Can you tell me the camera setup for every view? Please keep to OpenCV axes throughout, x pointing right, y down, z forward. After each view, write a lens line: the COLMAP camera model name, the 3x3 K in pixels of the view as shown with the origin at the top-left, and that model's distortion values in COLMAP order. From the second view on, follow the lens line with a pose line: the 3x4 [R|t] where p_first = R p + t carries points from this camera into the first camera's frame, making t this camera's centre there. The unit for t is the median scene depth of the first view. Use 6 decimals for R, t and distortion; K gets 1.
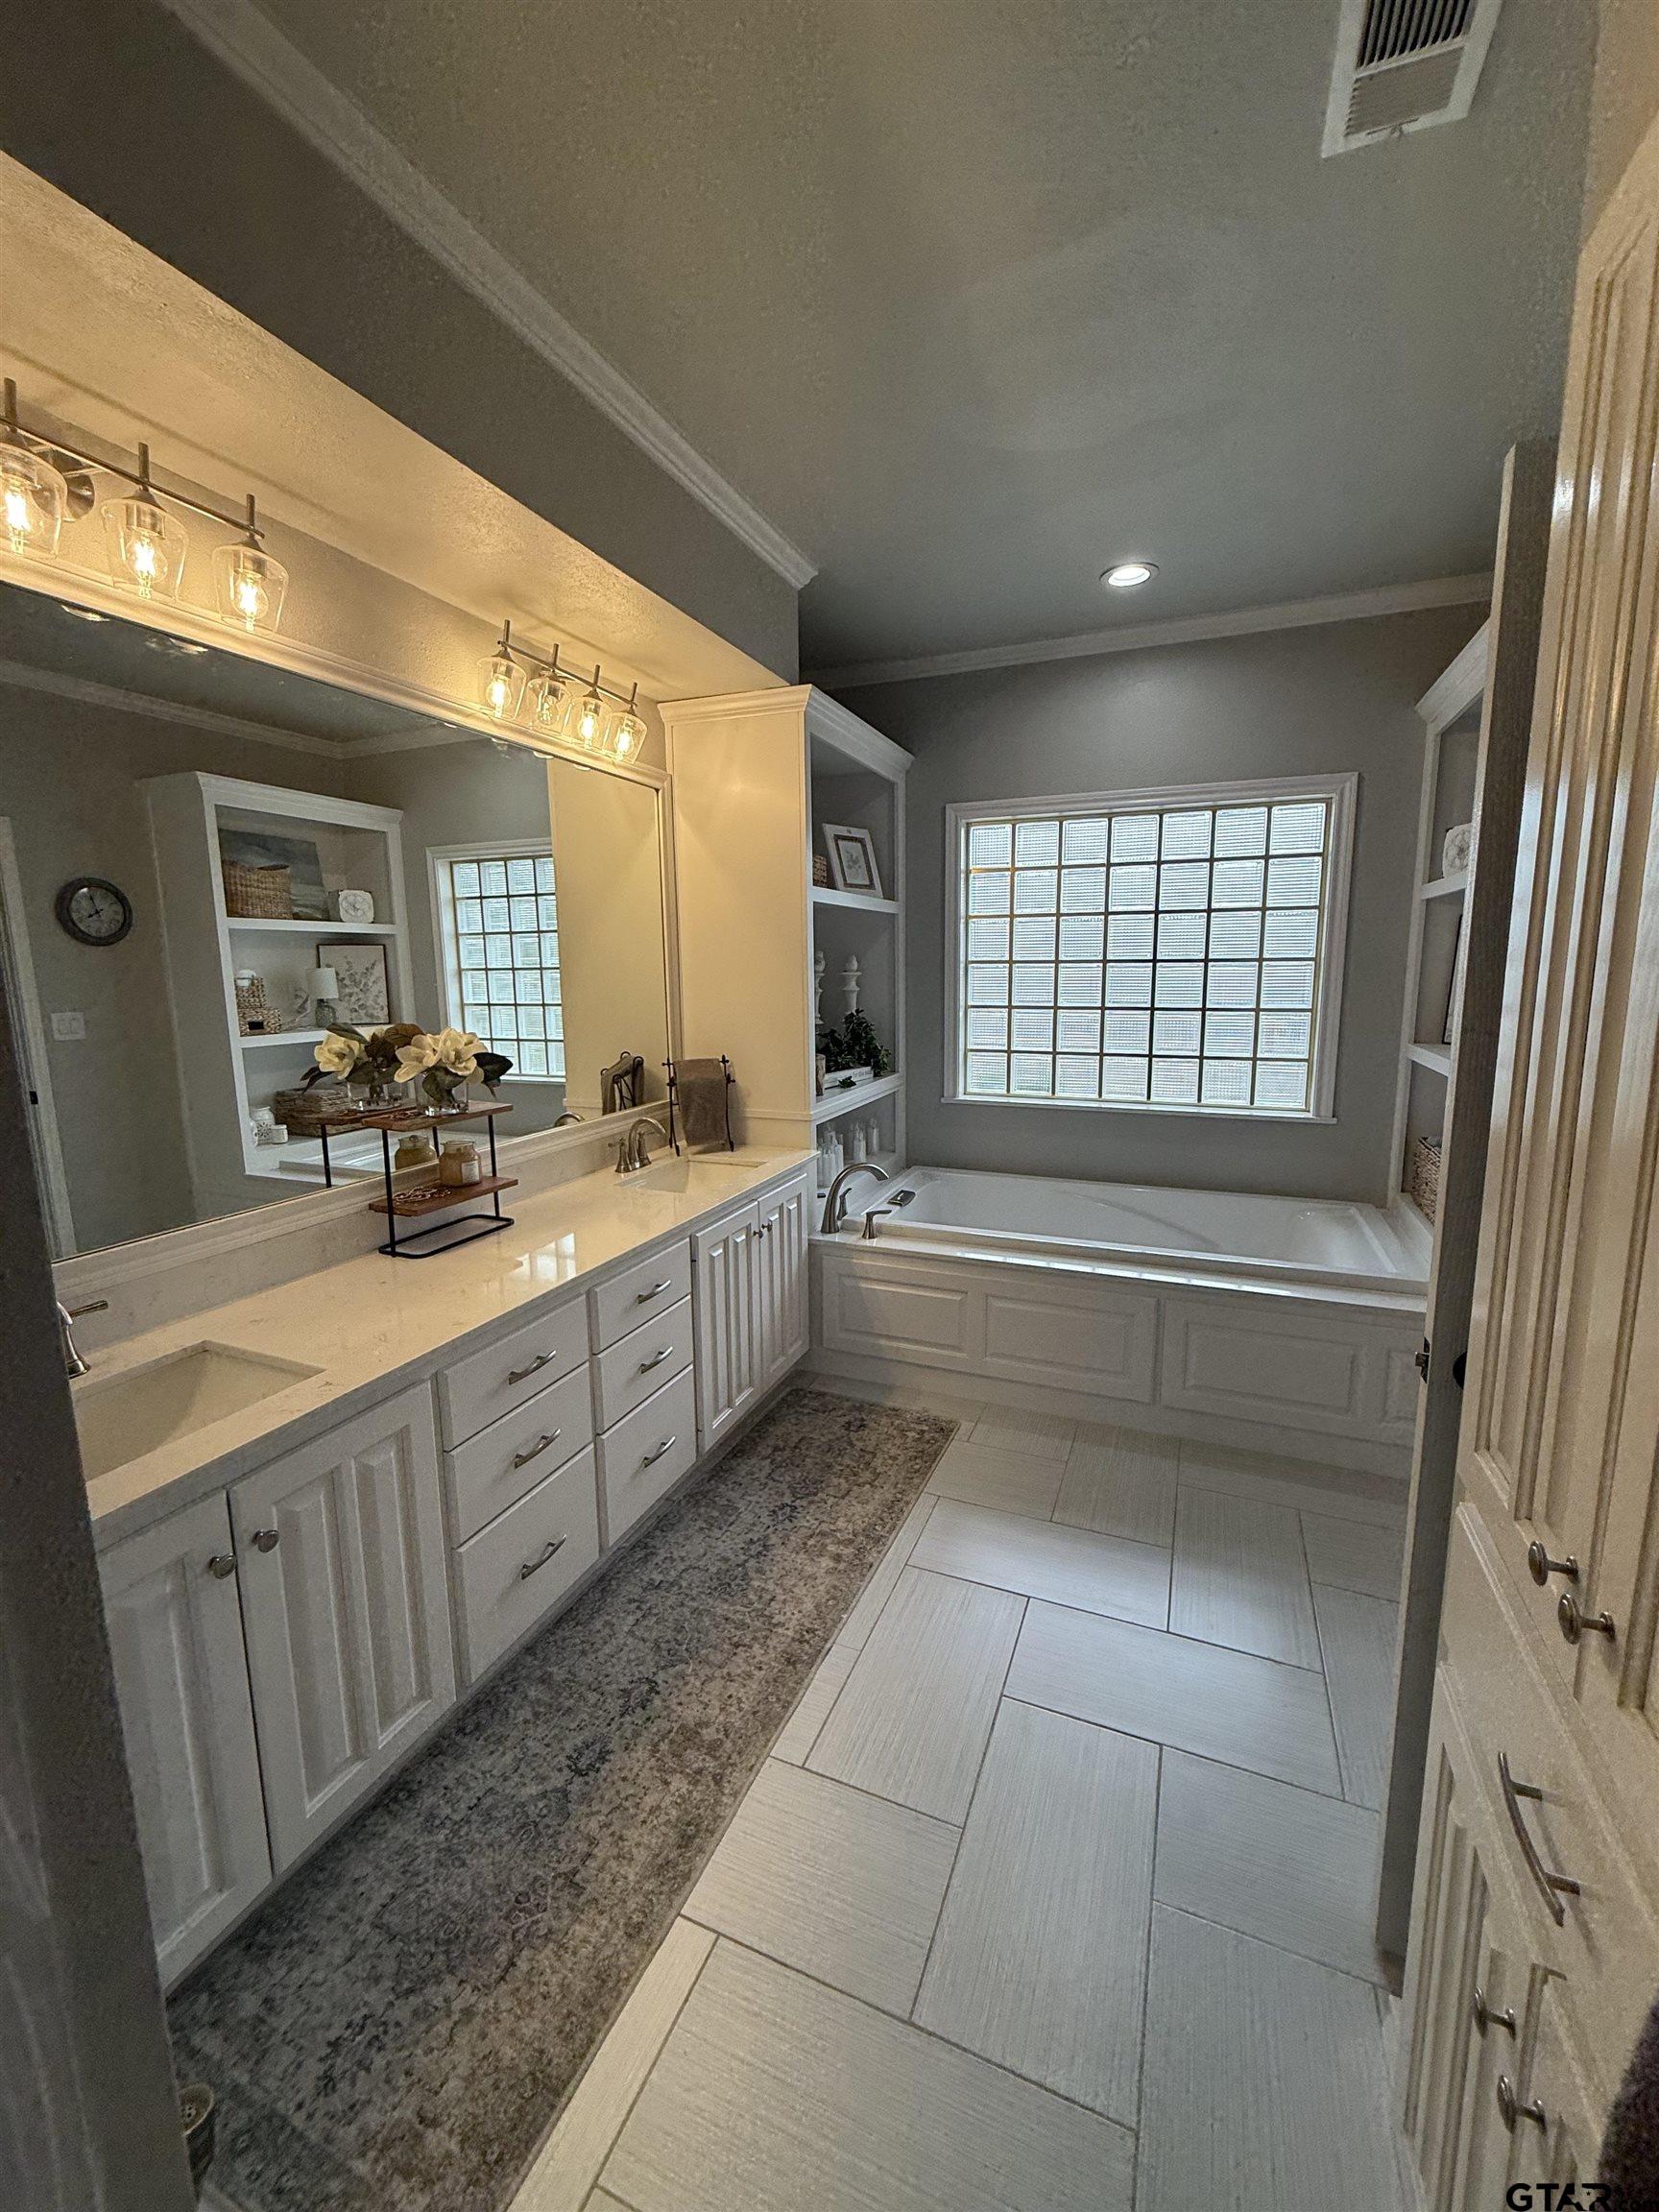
lens RADIAL K [[884.9, 0, 836.9], [0, 884.9, 1098.9], [0, 0, 1]] dist [0.008465, -0.000153]
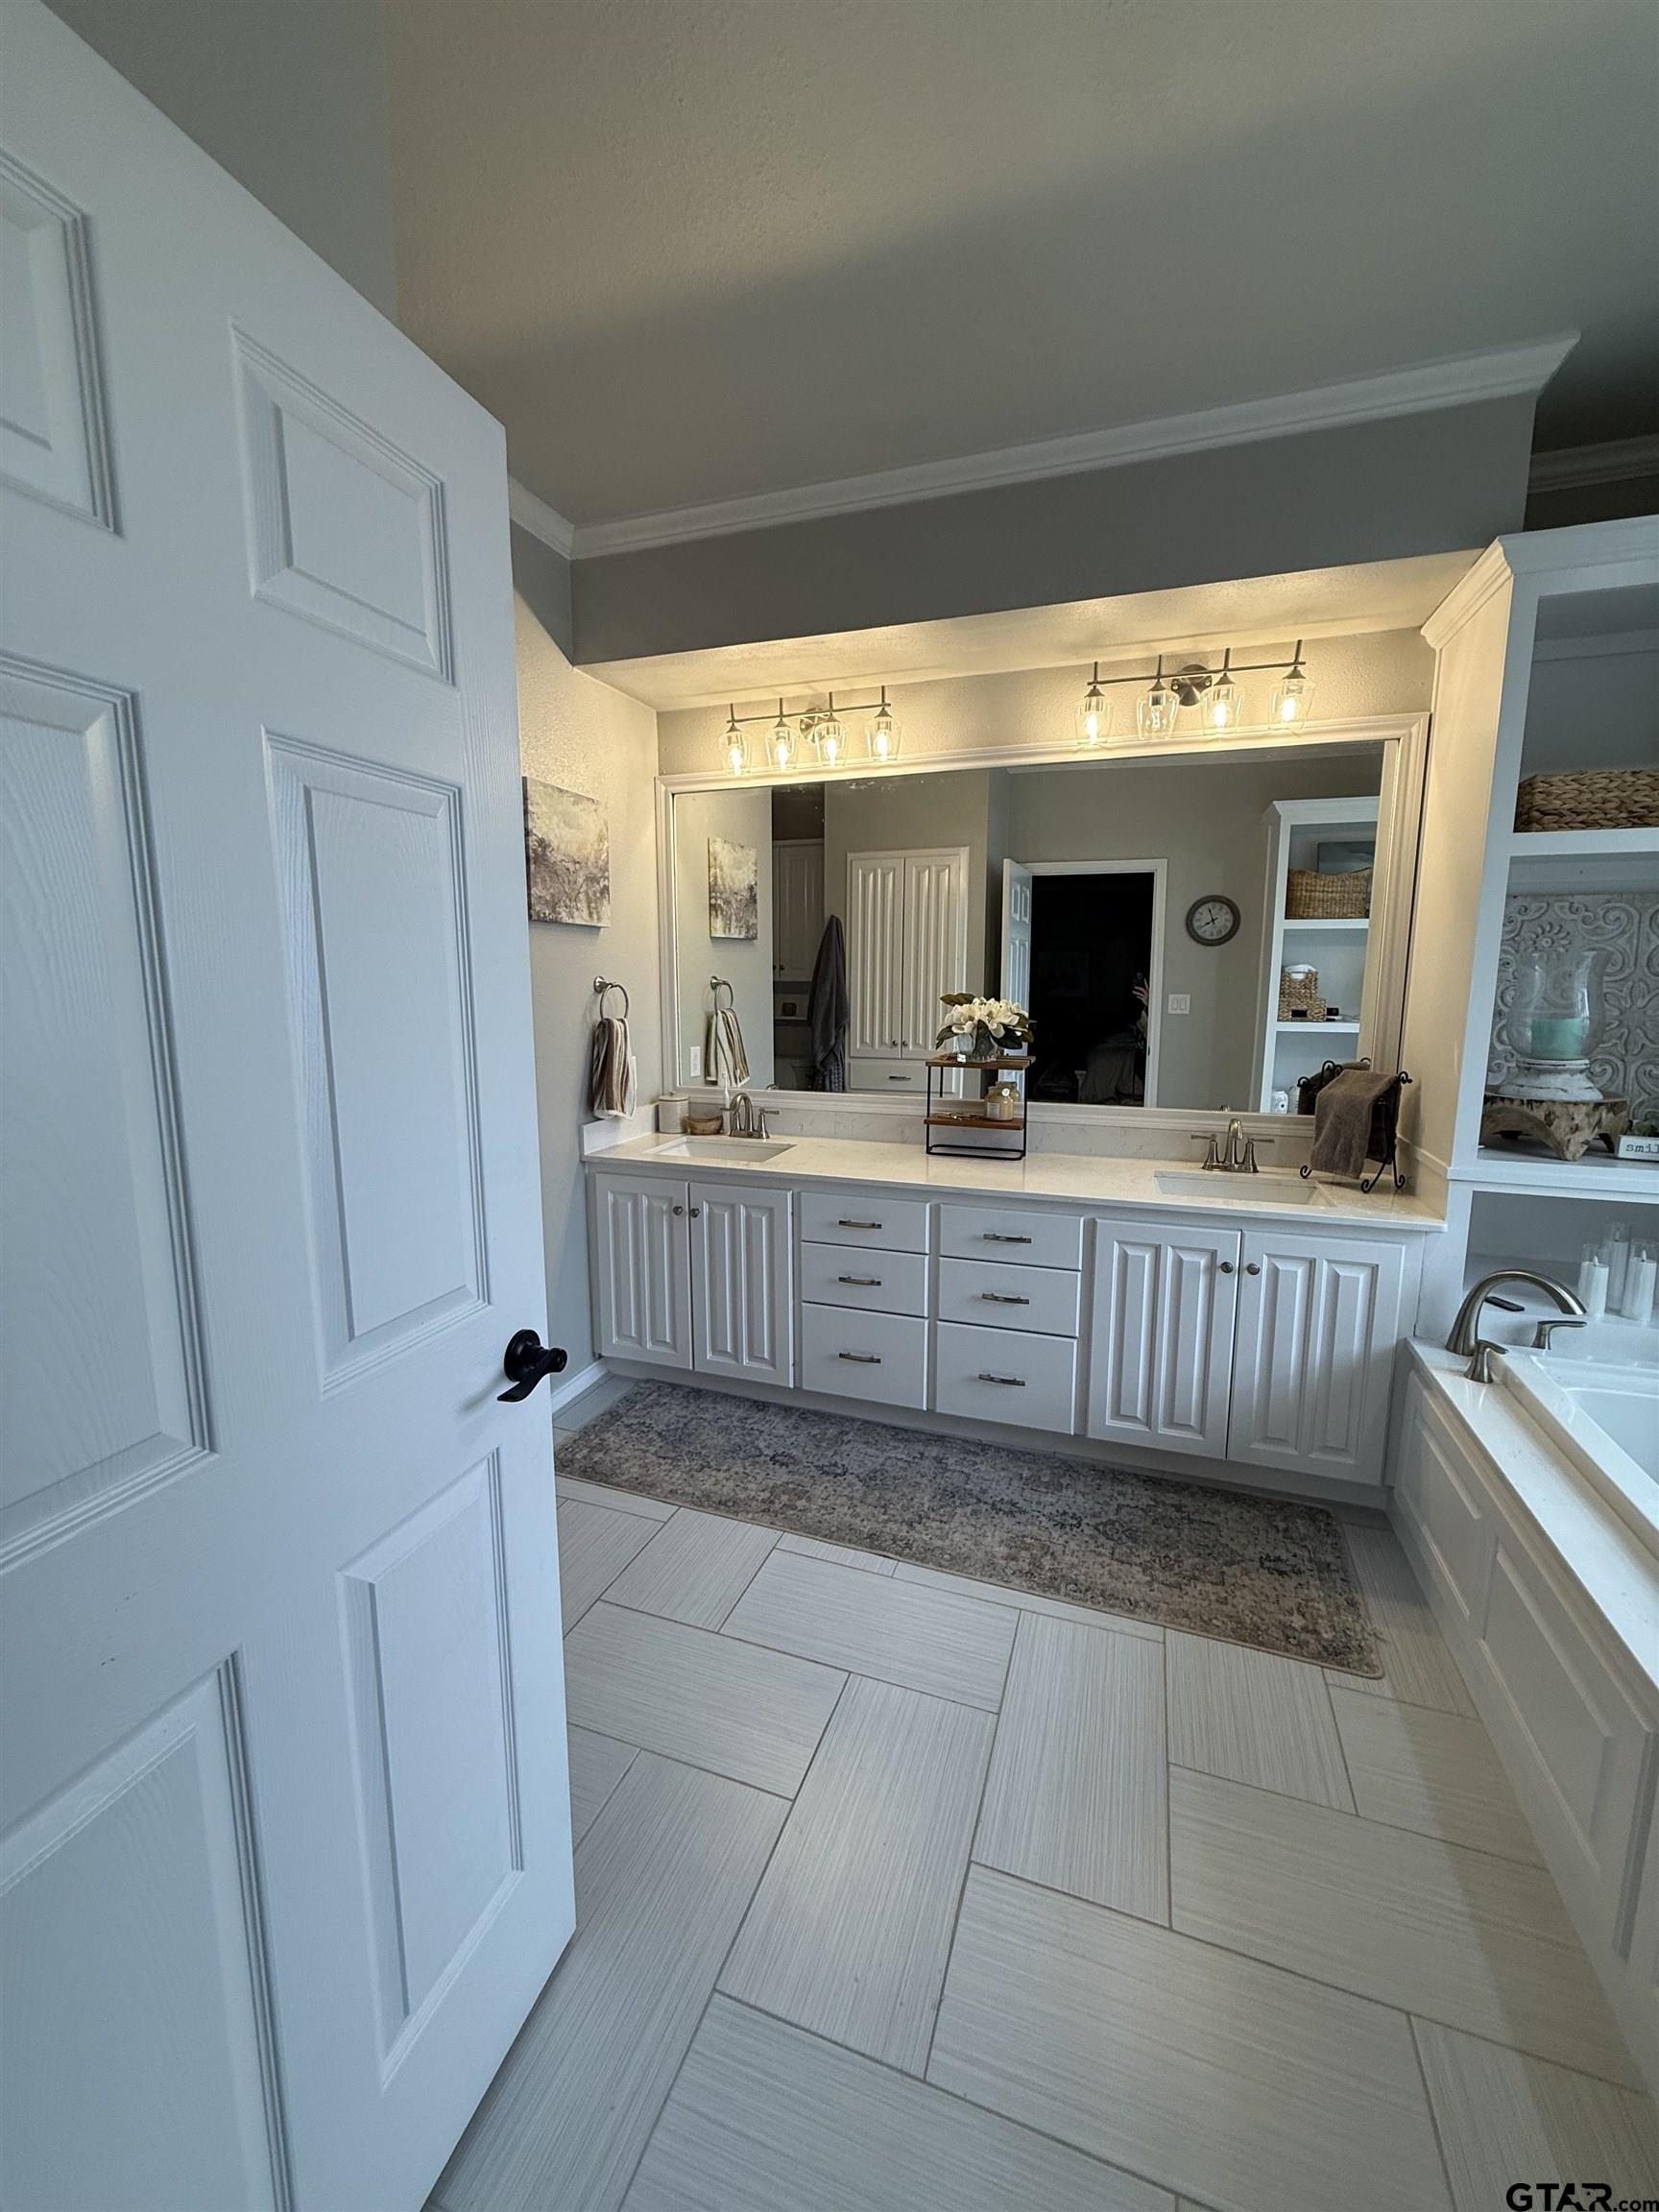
lens RADIAL K [[884.9, 0, 835.3], [0, 884.9, 1101.9], [0, 0, 1]] dist [0.008465, -0.000153]
pose [[0.053162, 0.154464, -0.986567, 0.719057], [-0.154364, 0.977360, 0.144705, -0.070766], [0.986583, 0.144597, 0.075803, 0.542233]]
